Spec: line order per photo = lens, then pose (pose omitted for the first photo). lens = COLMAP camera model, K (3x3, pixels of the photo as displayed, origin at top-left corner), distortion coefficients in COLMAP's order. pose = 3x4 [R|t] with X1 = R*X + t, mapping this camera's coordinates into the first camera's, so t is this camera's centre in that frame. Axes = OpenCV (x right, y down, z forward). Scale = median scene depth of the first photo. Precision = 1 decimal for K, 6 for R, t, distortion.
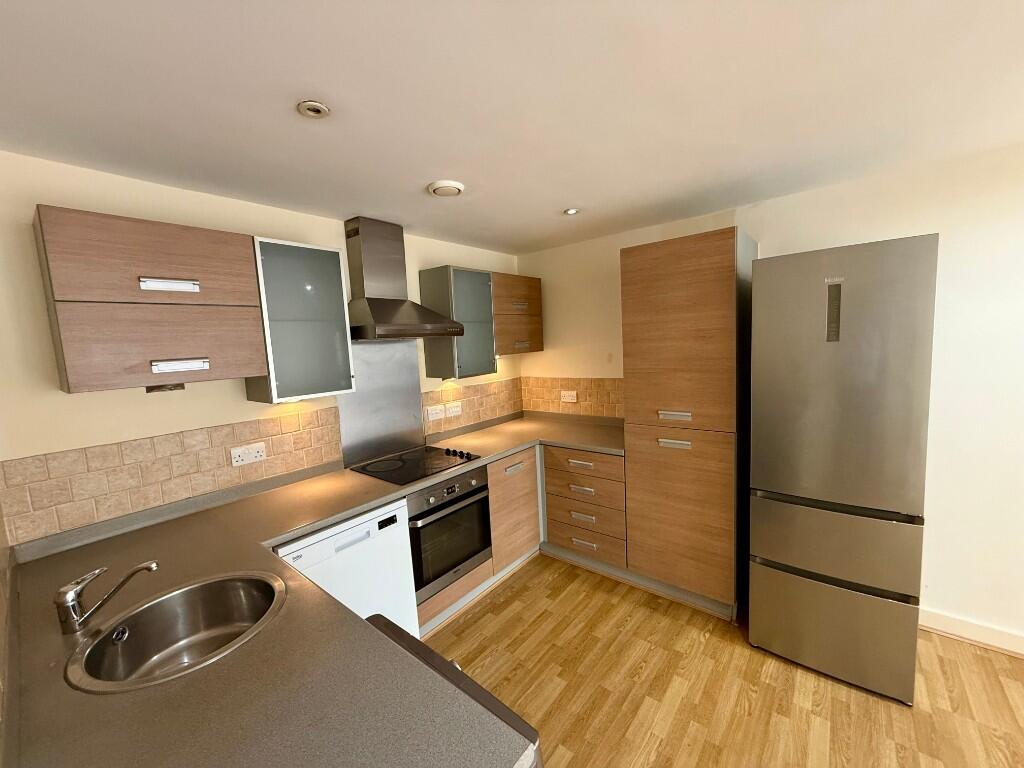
lens RADIAL K [[406.5, 0, 506.4], [0, 406.5, 383.7], [0, 0, 1]] dist [-0.000843, 0.000310]
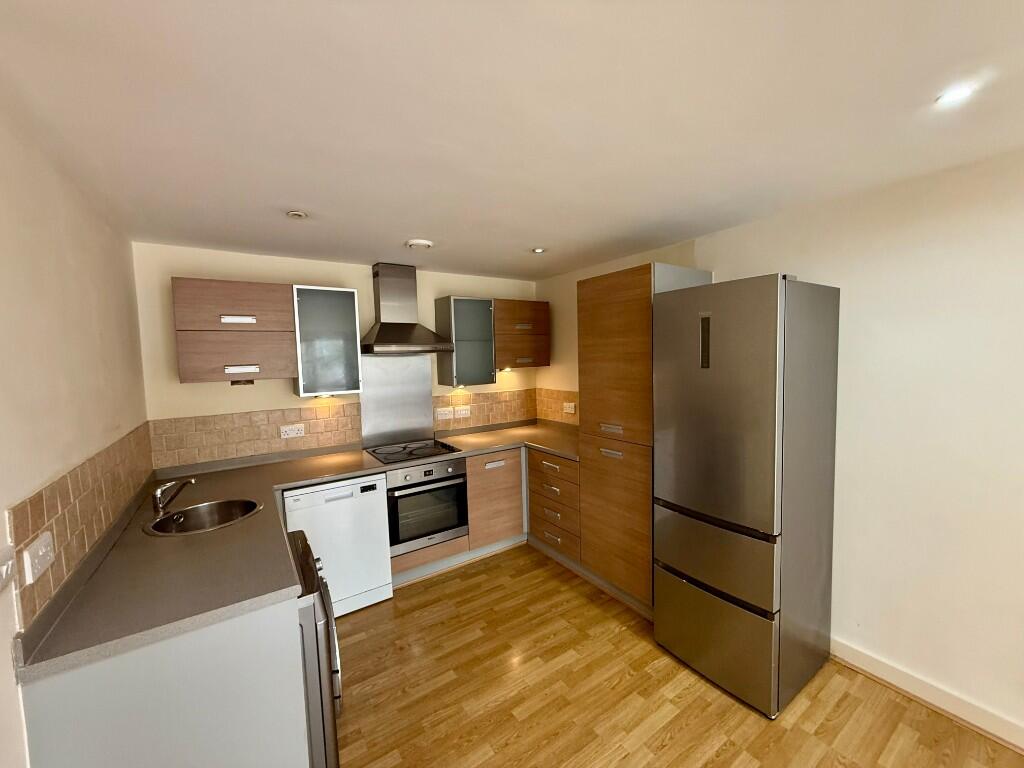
lens RADIAL K [[406.5, 0, 508.3], [0, 406.5, 383.2], [0, 0, 1]] dist [-0.000843, 0.000310]
pose [[0.958198, 0.045252, -0.282504, 0.487447], [-0.052216, 0.998488, -0.017168, -0.012454], [0.281300, 0.031201, 0.959112, -0.175028]]
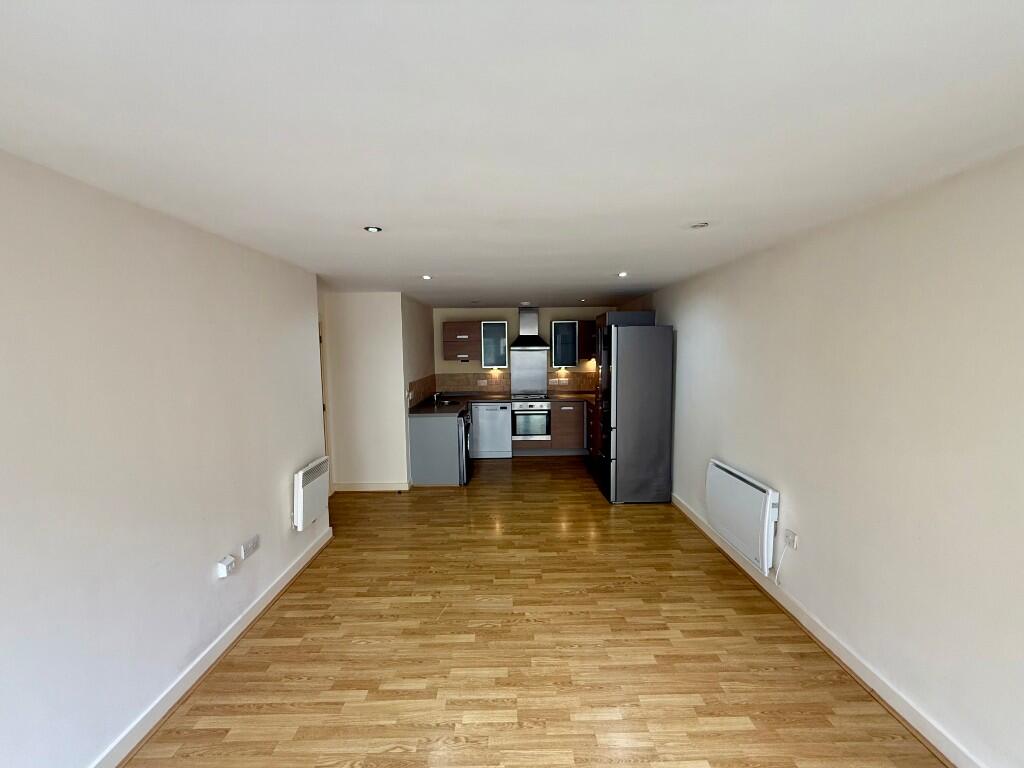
lens RADIAL K [[406.5, 0, 510.0], [0, 406.5, 384.6], [0, 0, 1]] dist [-0.000843, 0.000310]
pose [[0.649610, 0.113225, -0.751789, 1.965604], [-0.105245, 0.992720, 0.058570, -0.032993], [0.752948, 0.041074, 0.656797, -0.993847]]
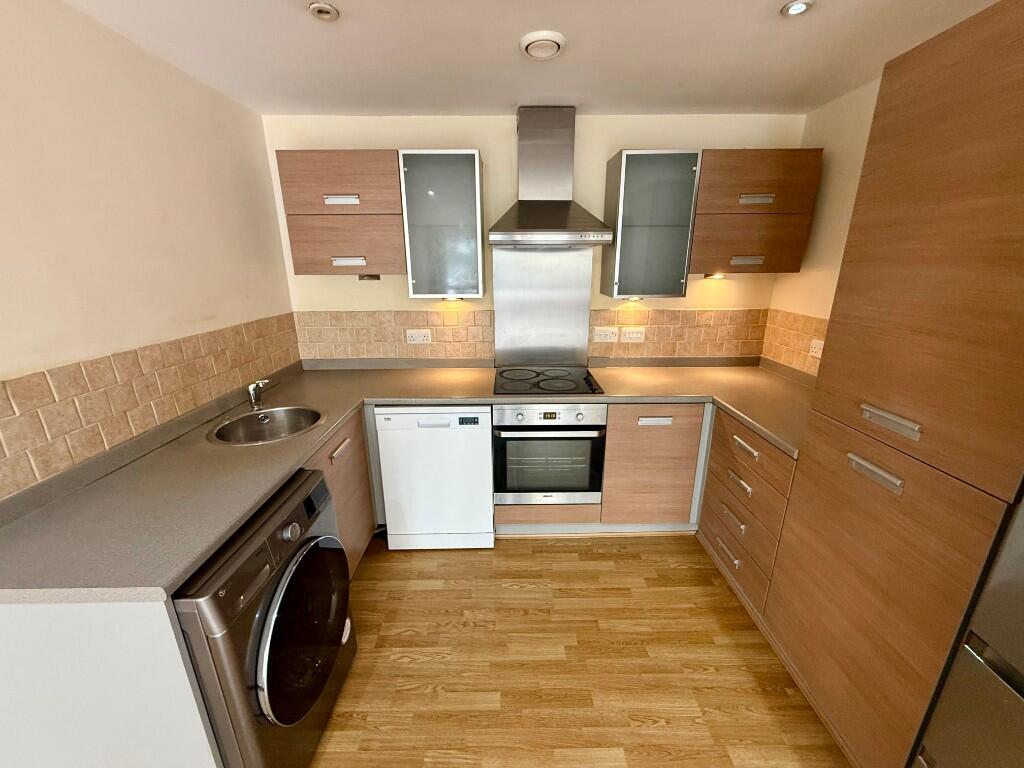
lens RADIAL K [[406.5, 0, 512.4], [0, 406.5, 383.0], [0, 0, 1]] dist [-0.000843, 0.000310]
pose [[0.644957, 0.265164, -0.716742, 0.496720], [-0.107664, 0.960048, 0.258296, -0.047614], [0.756597, -0.089422, 0.647738, 0.360672]]
